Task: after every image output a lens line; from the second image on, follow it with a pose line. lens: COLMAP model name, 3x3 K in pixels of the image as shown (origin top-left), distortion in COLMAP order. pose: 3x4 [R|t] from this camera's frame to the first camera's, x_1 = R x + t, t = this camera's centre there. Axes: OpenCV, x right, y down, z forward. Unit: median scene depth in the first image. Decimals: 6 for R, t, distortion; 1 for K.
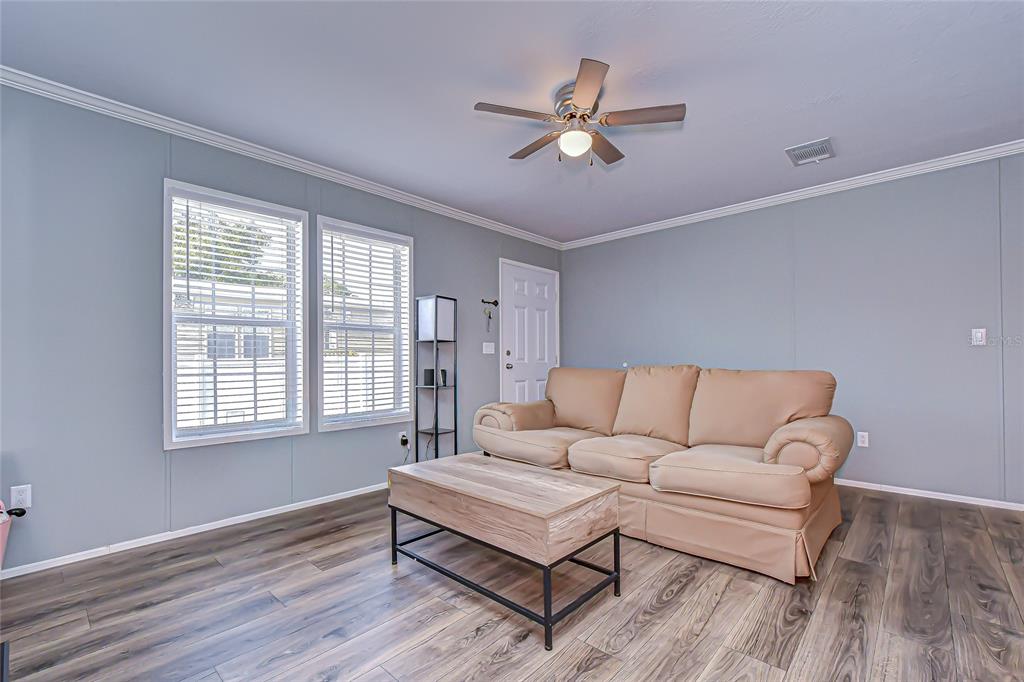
lens RADIAL K [[449.1, 0, 515.2], [0, 449.1, 361.3], [0, 0, 1]] dist [0.001127, -0.001100]
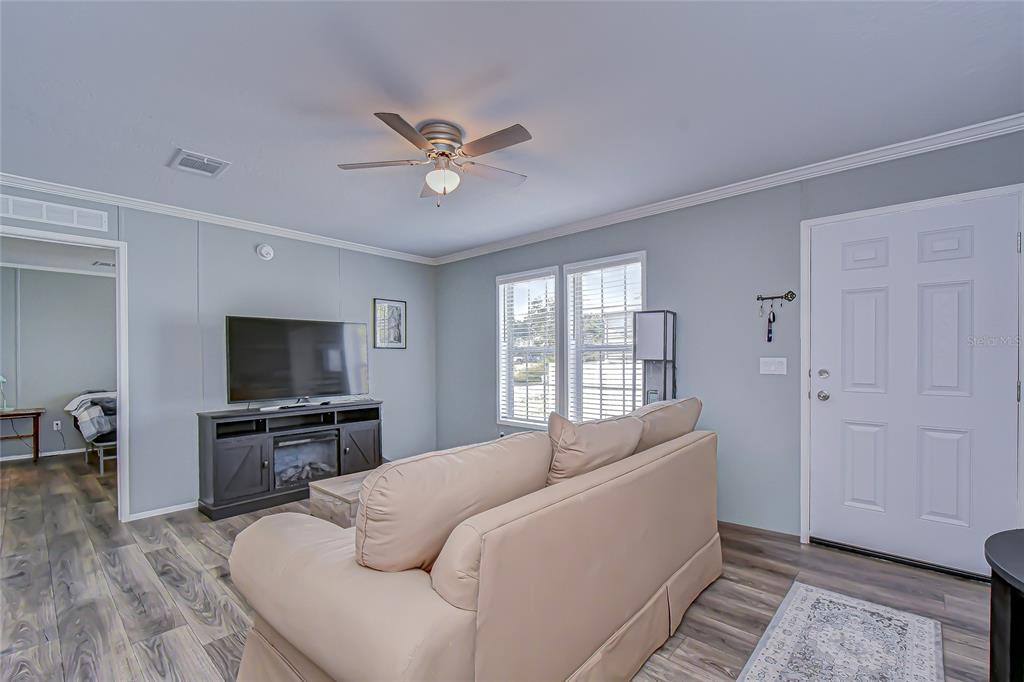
lens RADIAL K [[453.5, 0, 507.3], [0, 453.5, 342.8], [0, 0, 1]] dist [0.002199, 0.014261]
pose [[-0.019003, -0.035067, -0.999204, 0.860030], [0.000681, 0.999384, -0.035086, -0.057307], [0.999819, -0.001347, -0.018967, 0.863023]]
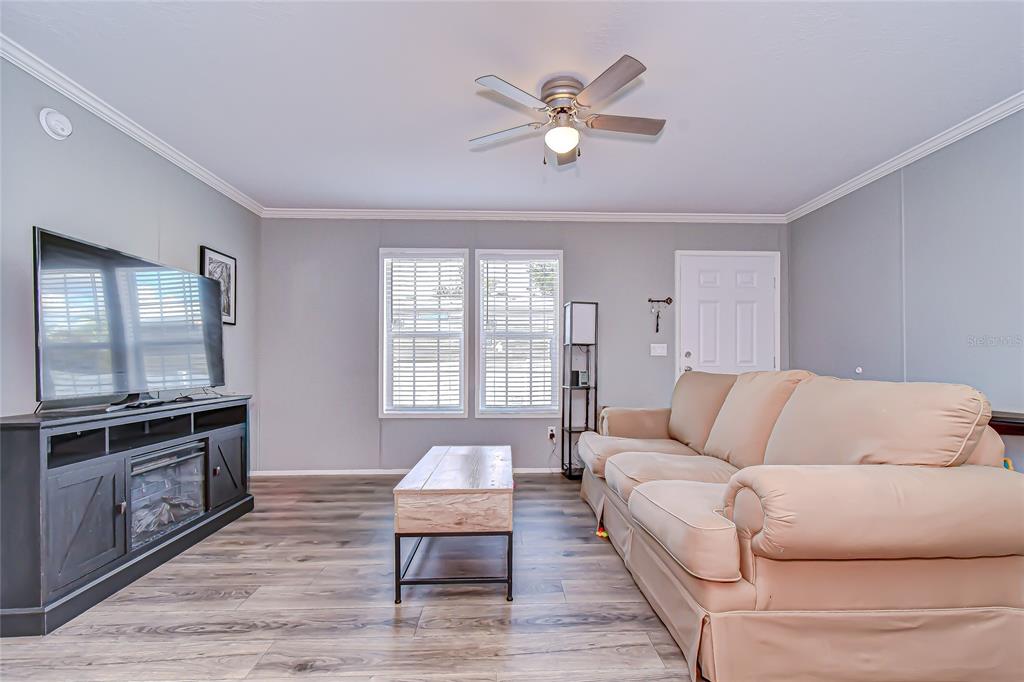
lens RADIAL K [[449.1, 0, 515.2], [0, 449.1, 361.3], [0, 0, 1]] dist [0.001127, -0.001100]
pose [[0.696190, 0.002853, -0.717852, 0.564407], [-0.005808, 0.999982, -0.001658, -0.003143], [0.717834, 0.005324, 0.696194, 0.187226]]
